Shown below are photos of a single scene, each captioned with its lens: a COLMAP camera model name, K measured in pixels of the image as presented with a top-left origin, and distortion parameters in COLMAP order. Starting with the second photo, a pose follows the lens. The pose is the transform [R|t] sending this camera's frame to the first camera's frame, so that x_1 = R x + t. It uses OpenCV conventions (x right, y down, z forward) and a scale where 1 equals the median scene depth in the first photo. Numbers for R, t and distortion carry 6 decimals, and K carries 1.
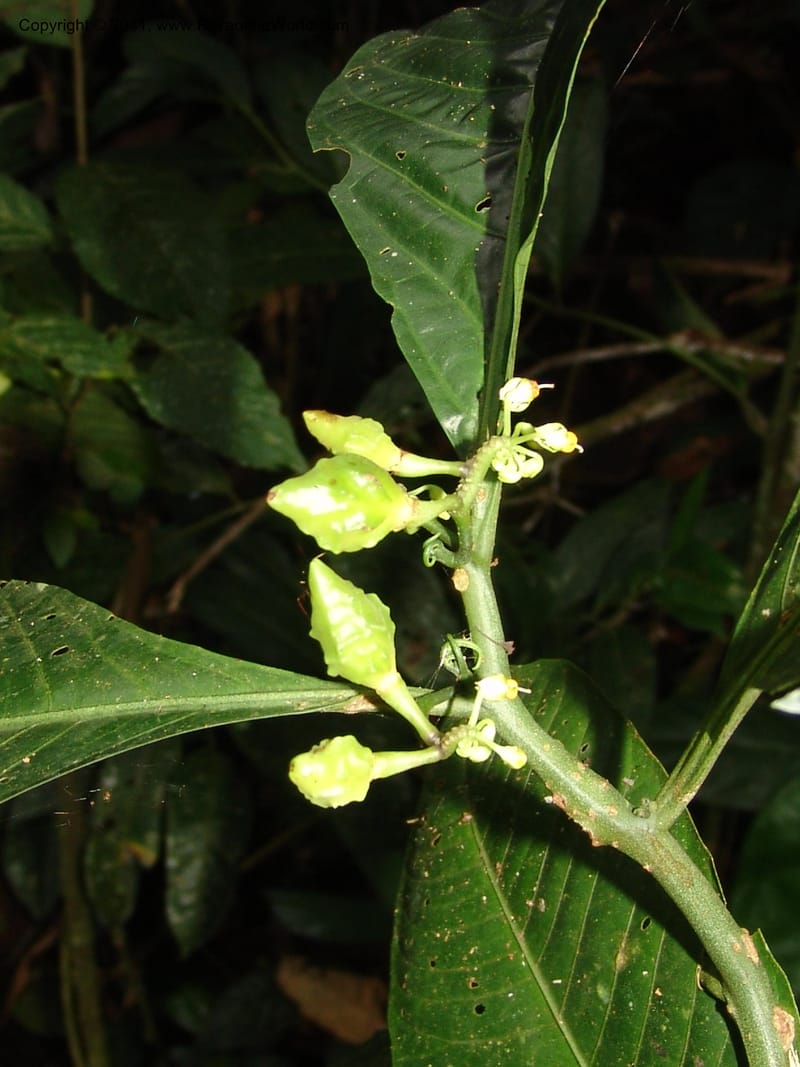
lens RADIAL K [[1906.8, 0, 402.9], [0, 1906.8, 530.8], [0, 0, 1]] dist [-0.031372, 0.000000]
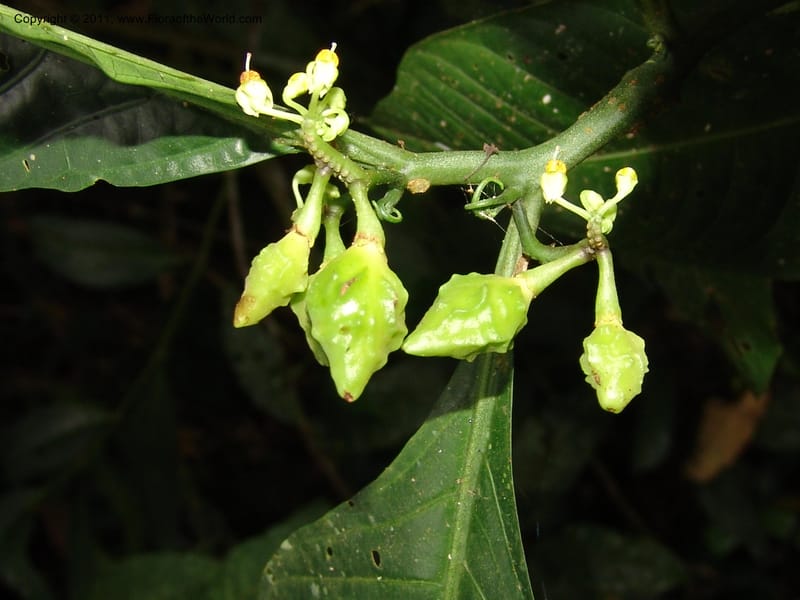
lens RADIAL K [[1429.7, 0, 394.4], [0, 1429.7, 296.3], [0, 0, 1]] dist [-0.031372, 0.000000]
pose [[0.196412, -0.974275, -0.110504, 0.053249], [0.955039, 0.164563, 0.246617, -0.156365], [-0.222088, -0.153974, 0.962792, 0.286339]]
